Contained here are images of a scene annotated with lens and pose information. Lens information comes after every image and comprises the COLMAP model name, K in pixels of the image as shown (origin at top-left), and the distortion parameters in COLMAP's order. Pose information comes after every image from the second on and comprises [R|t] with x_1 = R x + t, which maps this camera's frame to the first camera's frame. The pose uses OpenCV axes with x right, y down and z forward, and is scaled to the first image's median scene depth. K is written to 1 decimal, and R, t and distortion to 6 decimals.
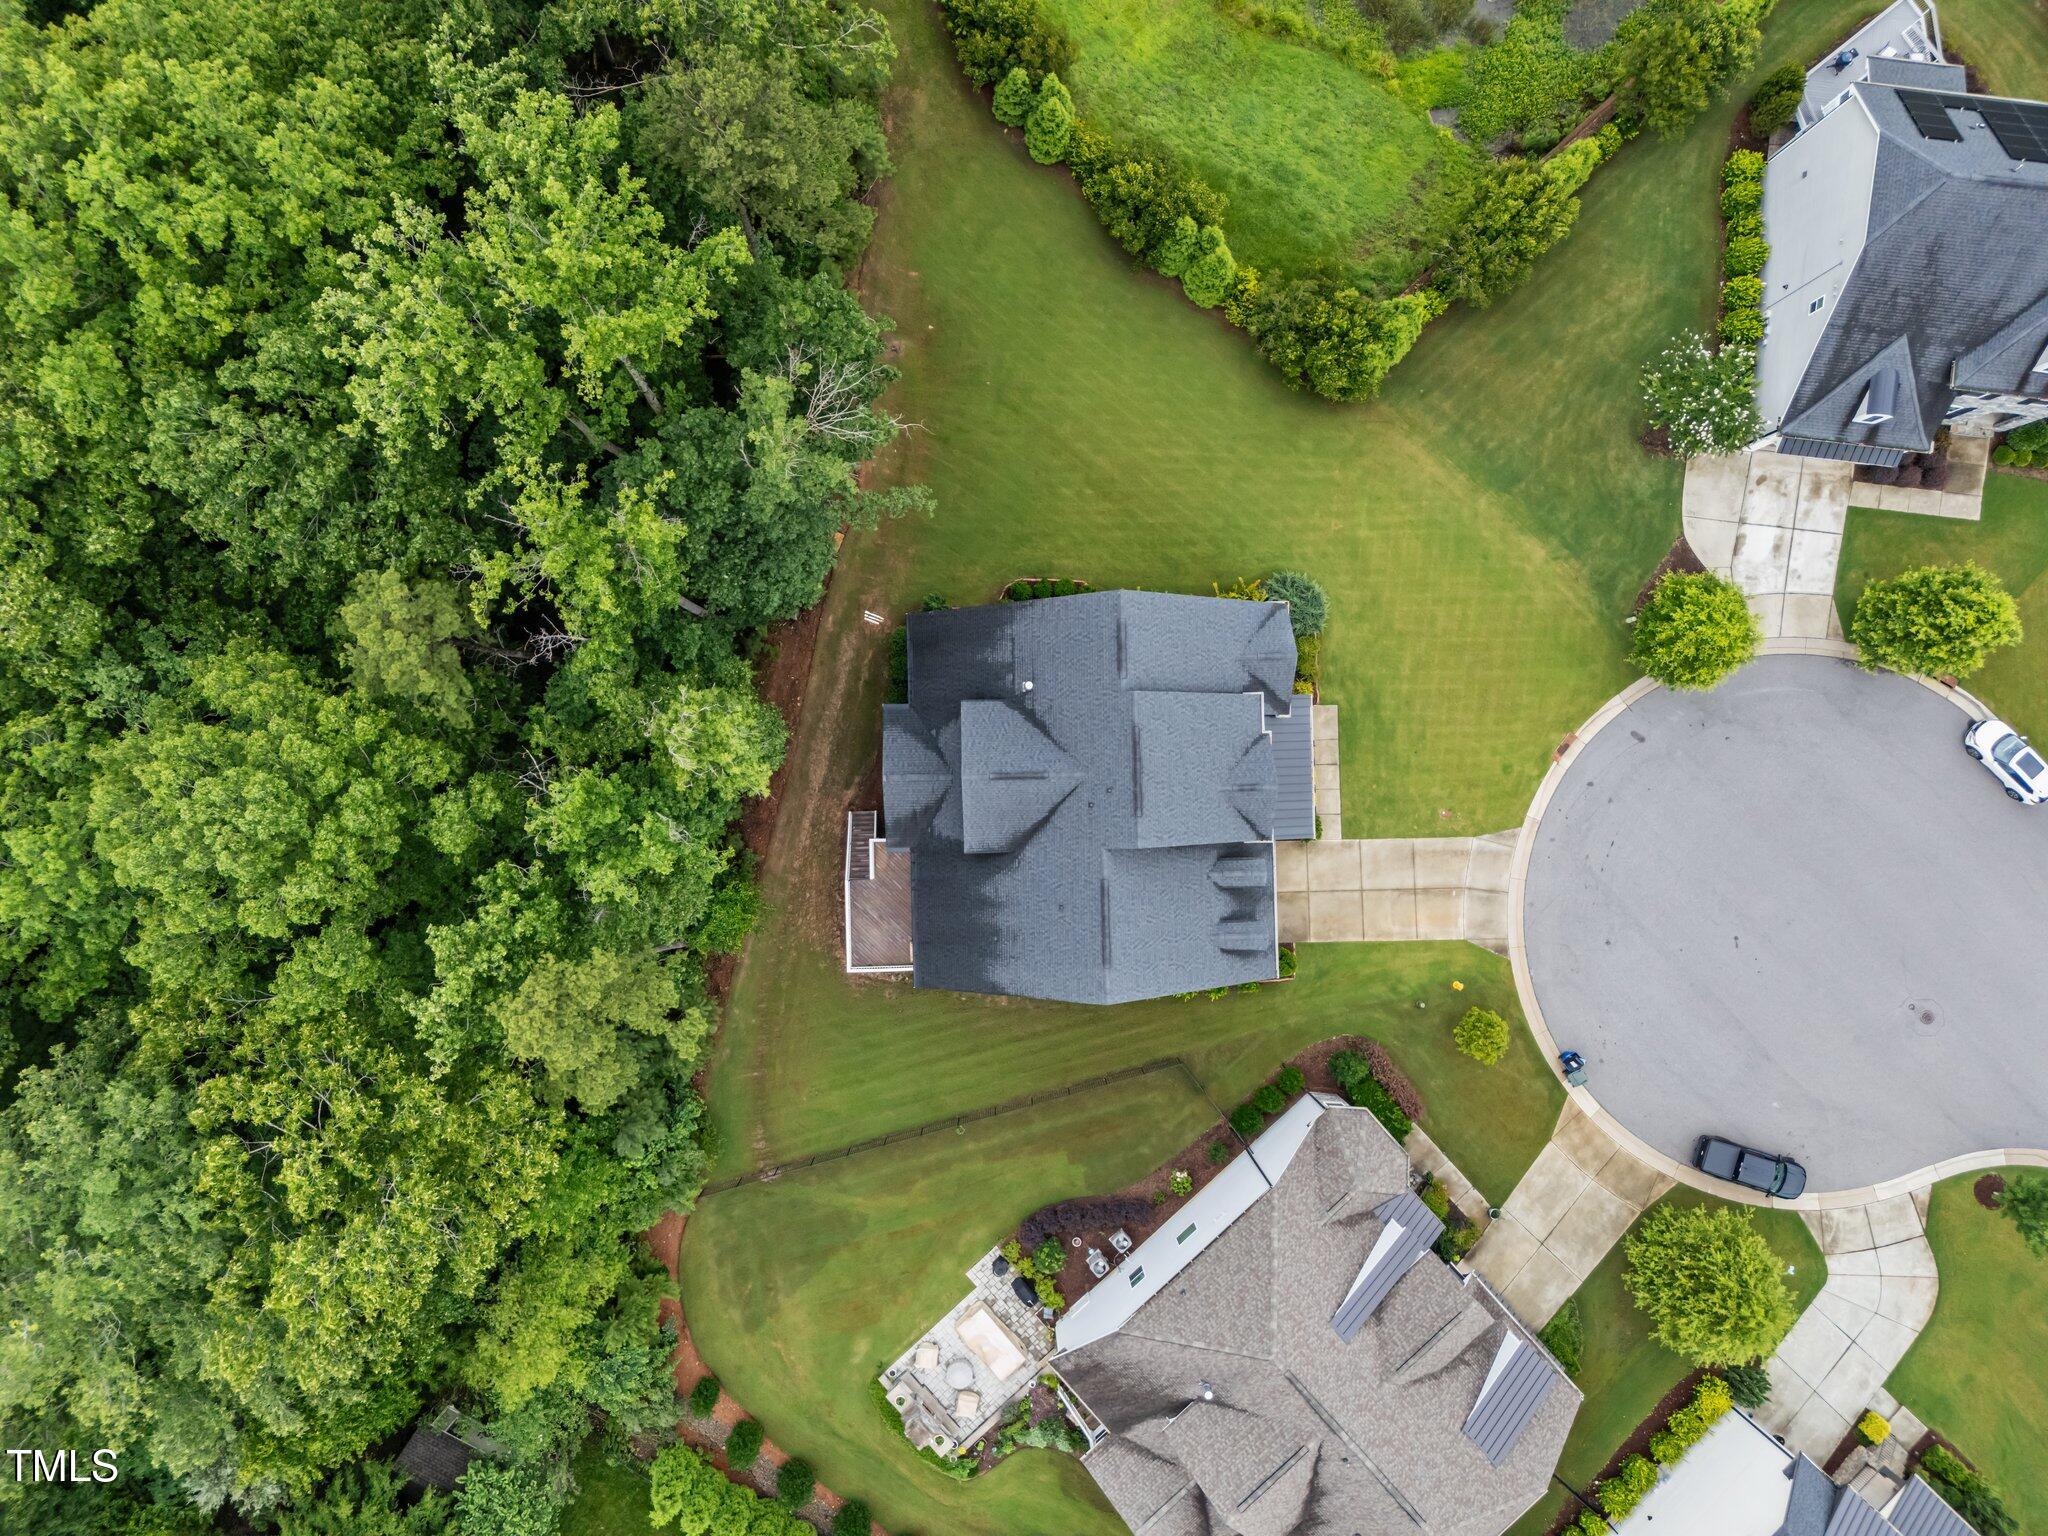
lens RADIAL K [[1499.8, 0, 1026.1], [0, 1499.8, 778.7], [0, 0, 1]] dist [0.074403, -0.062546]
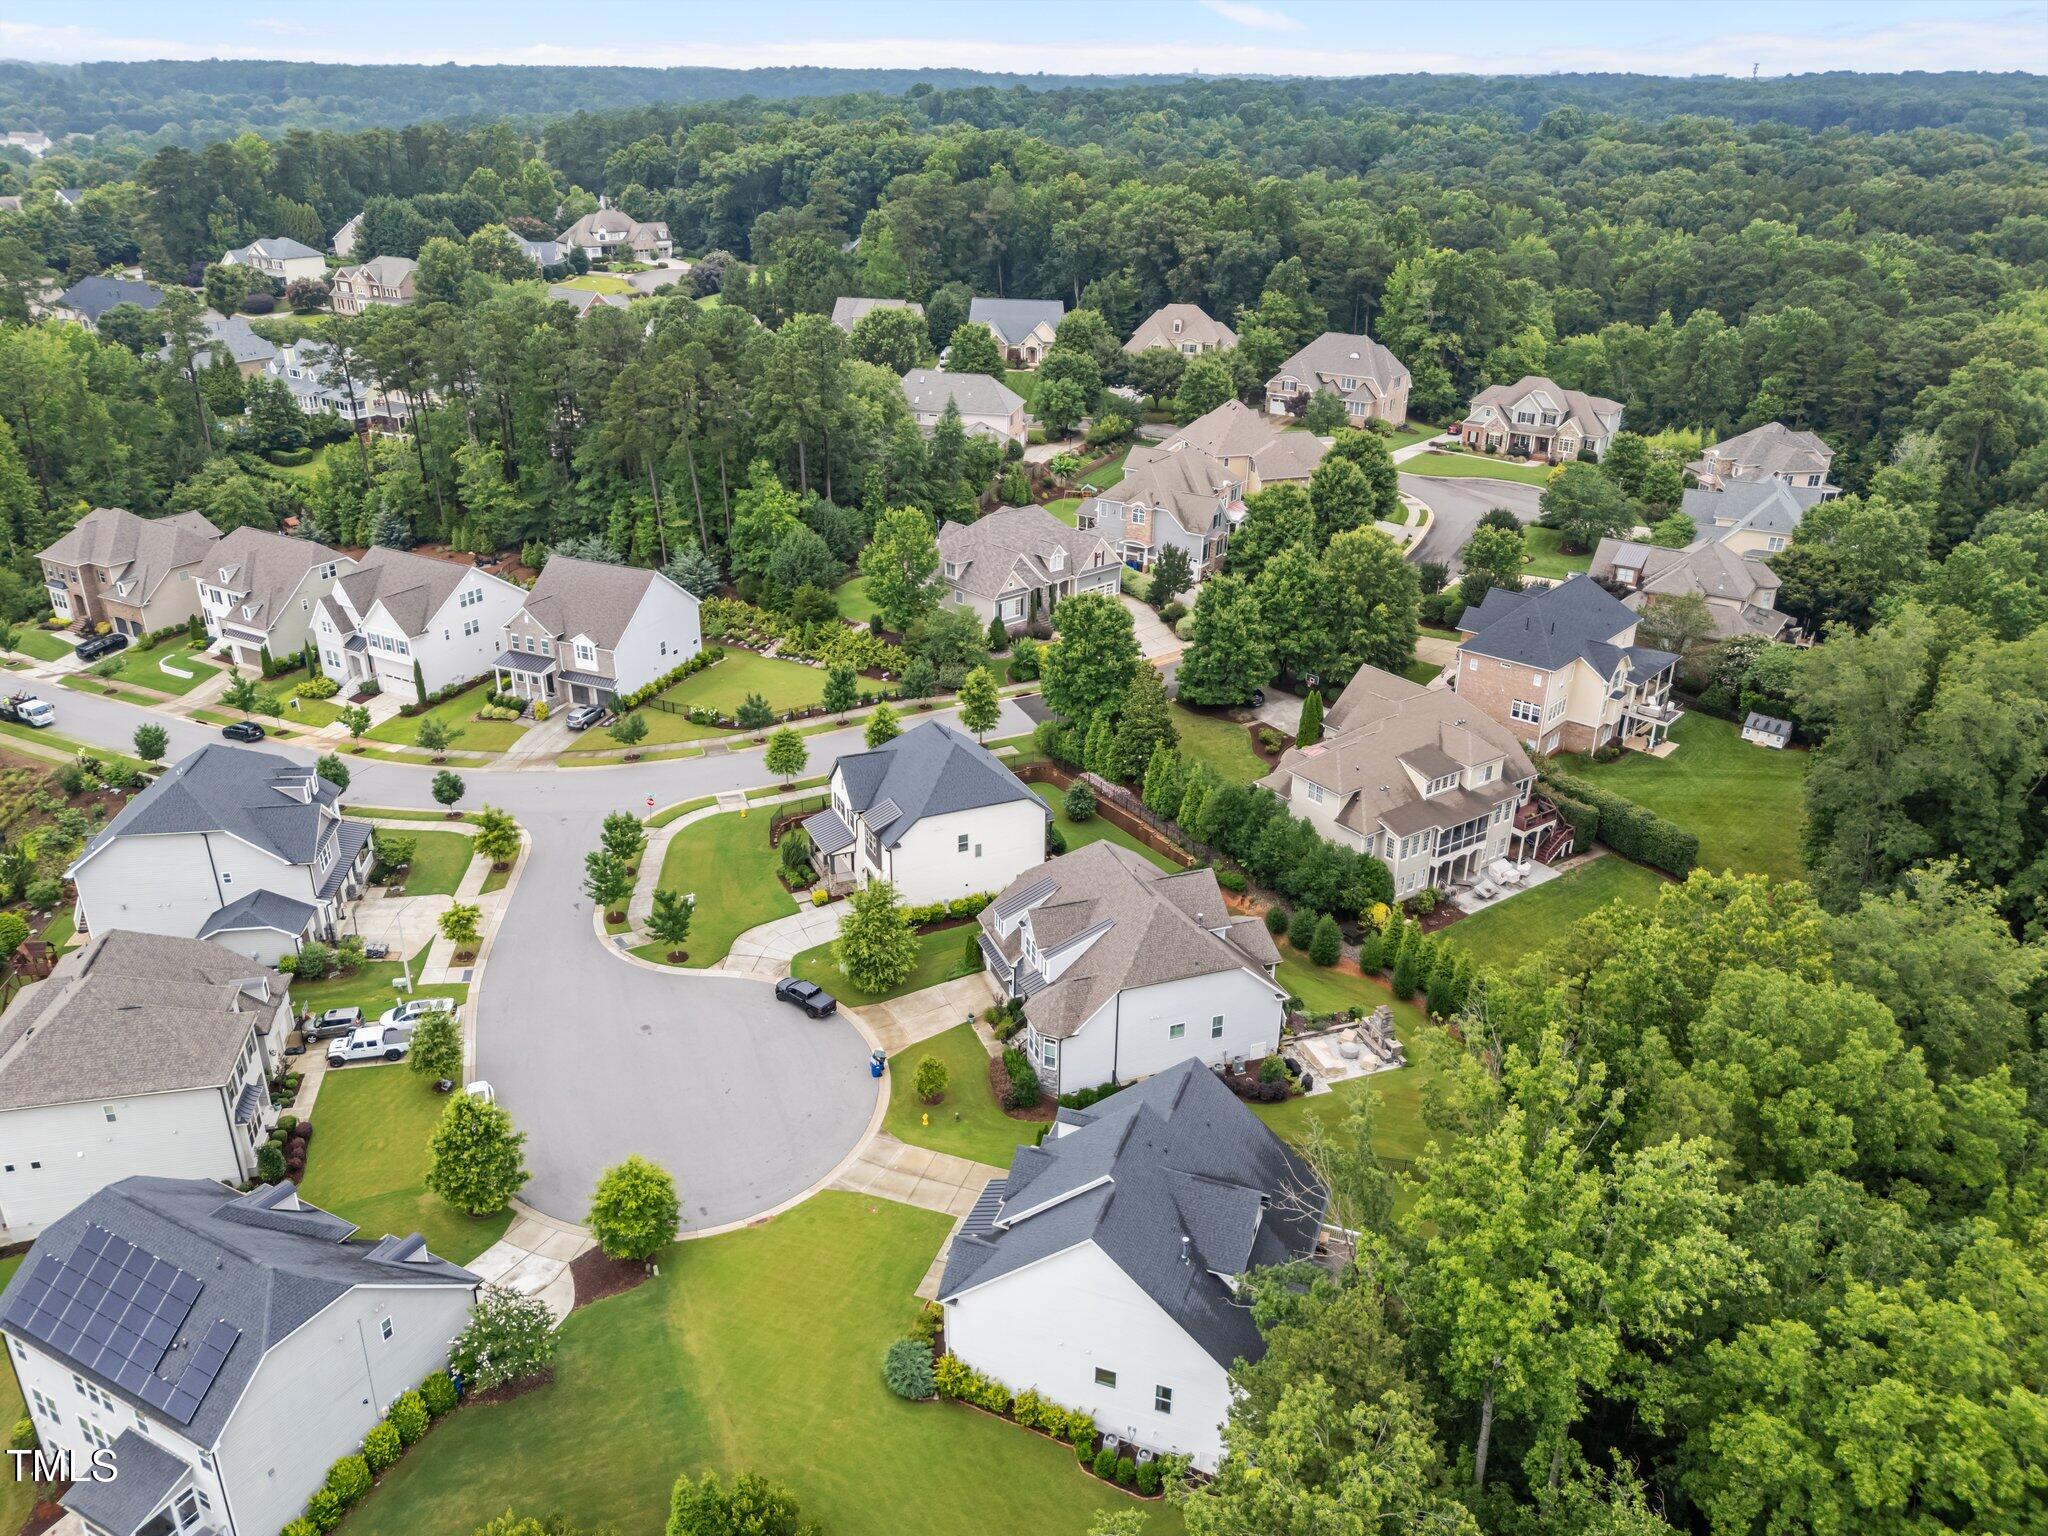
lens RADIAL K [[1499.8, 0, 1026.1], [0, 1499.8, 778.7], [0, 0, 1]] dist [0.074403, -0.062546]
pose [[-0.929048, -0.198390, 0.312267, -0.153976], [0.366702, -0.382058, 0.848270, -0.847411], [-0.048984, 0.902592, 0.427700, 0.148465]]
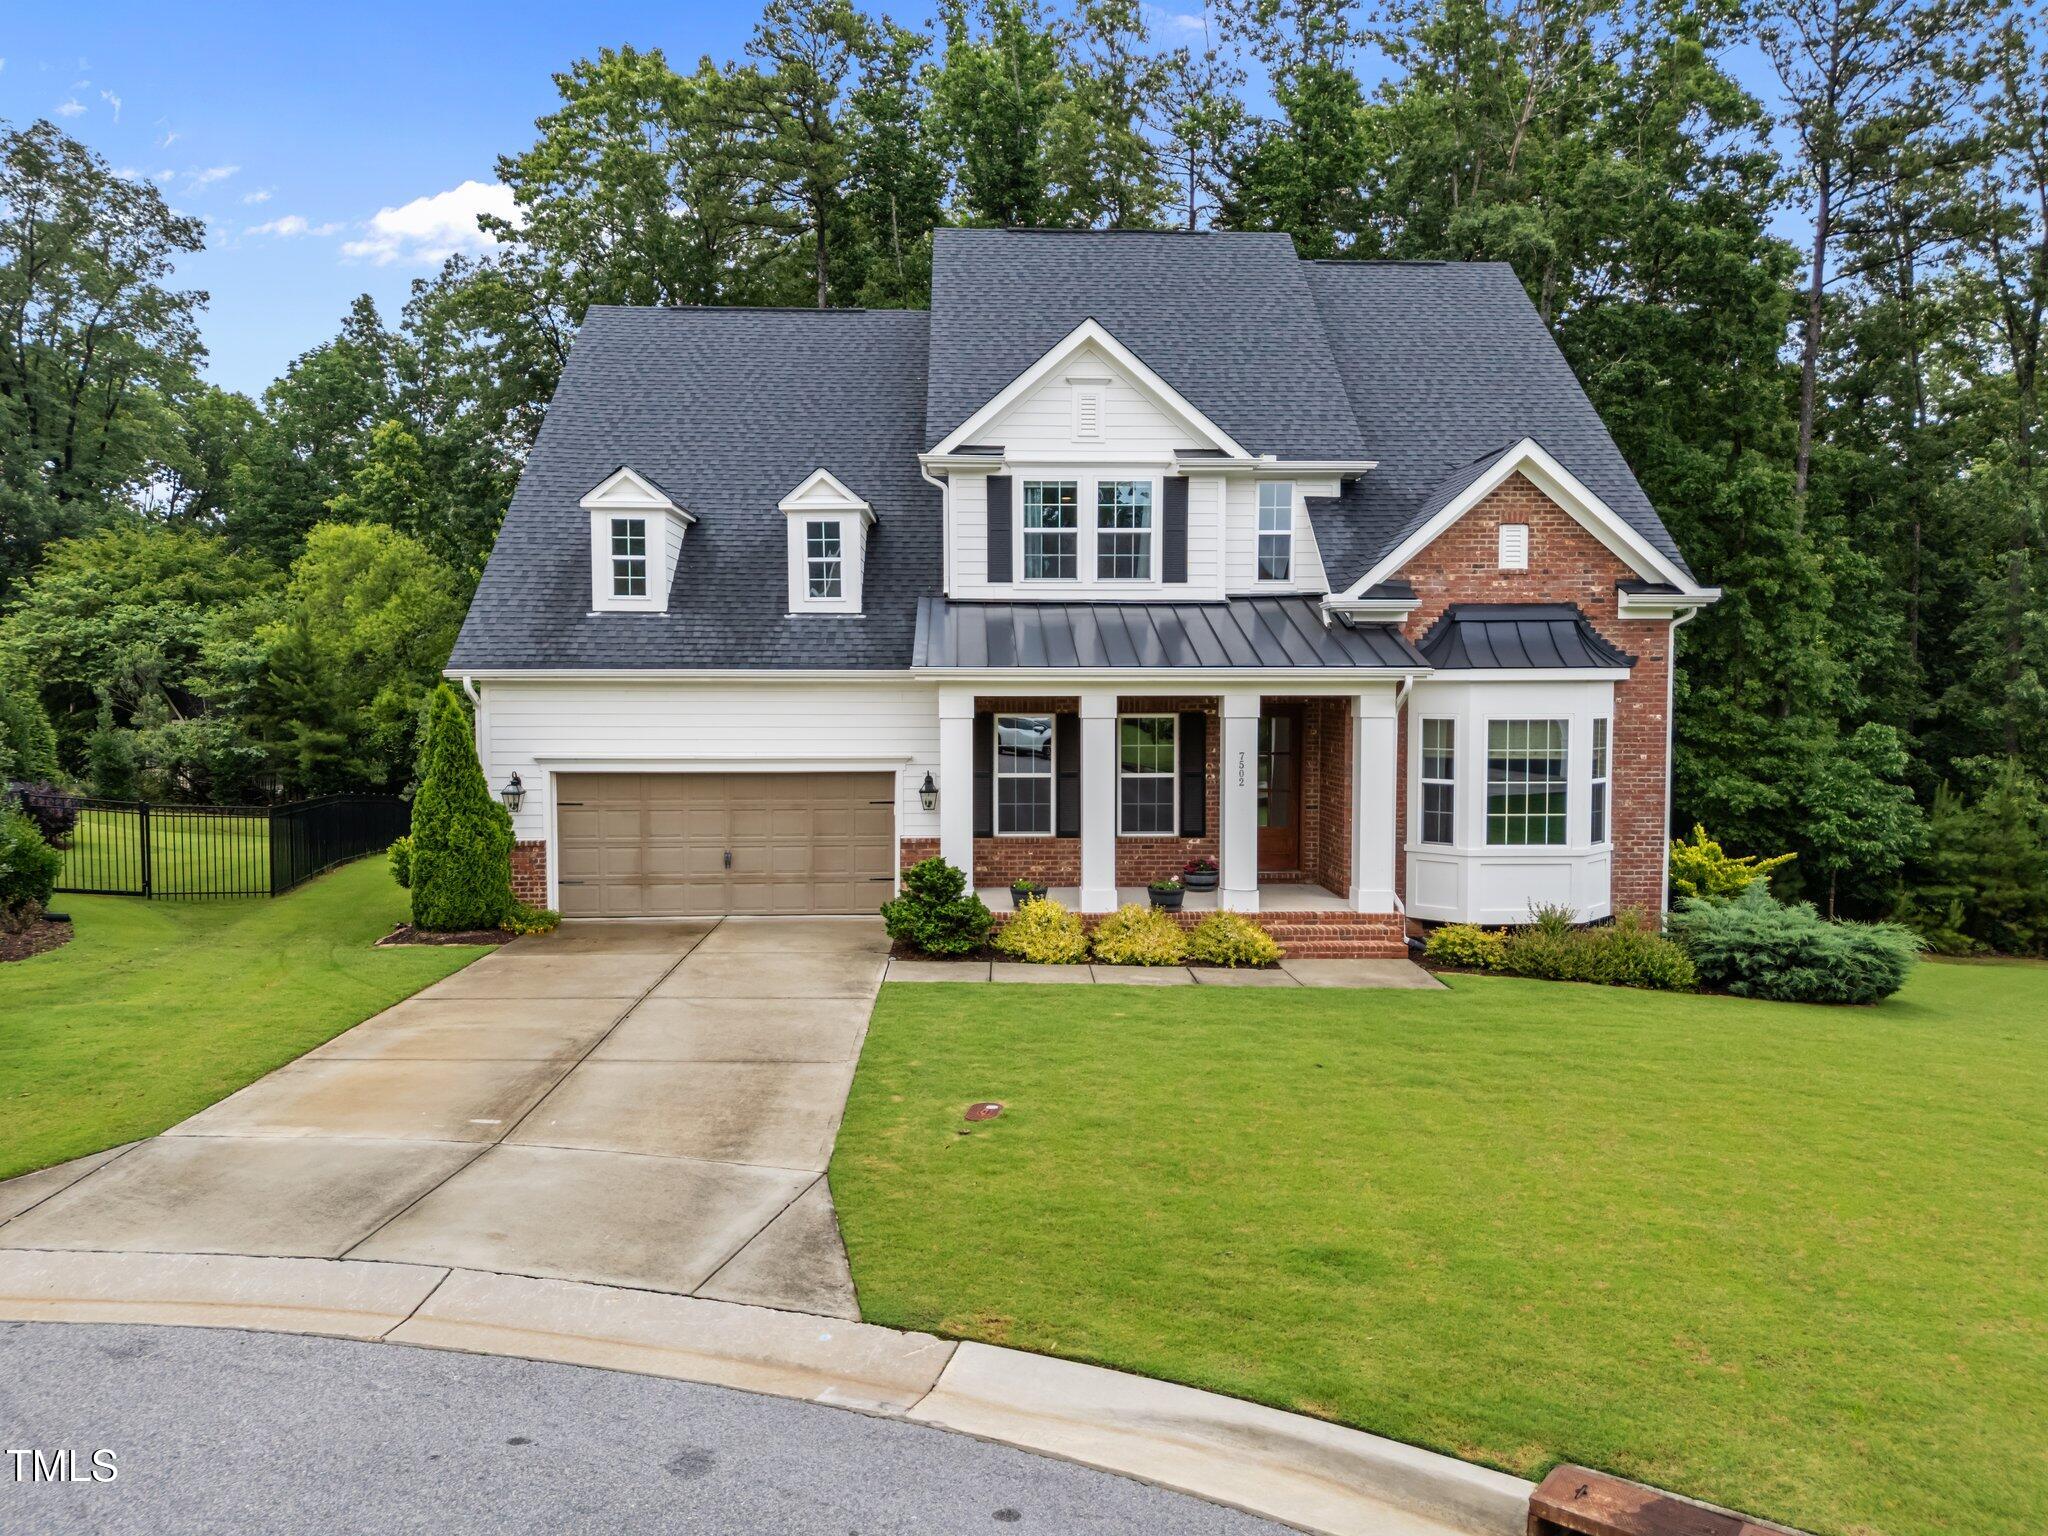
lens RADIAL K [[1505.3, 0, 1024.0], [0, 1505.3, 768.0], [0, 0, 1]] dist [0.123711, -0.150898]
pose [[0.009814, 0.014094, -0.999853, 0.446098], [-0.999938, 0.005441, -0.009738, 0.020934], [0.005303, 0.999886, 0.014146, 0.964216]]
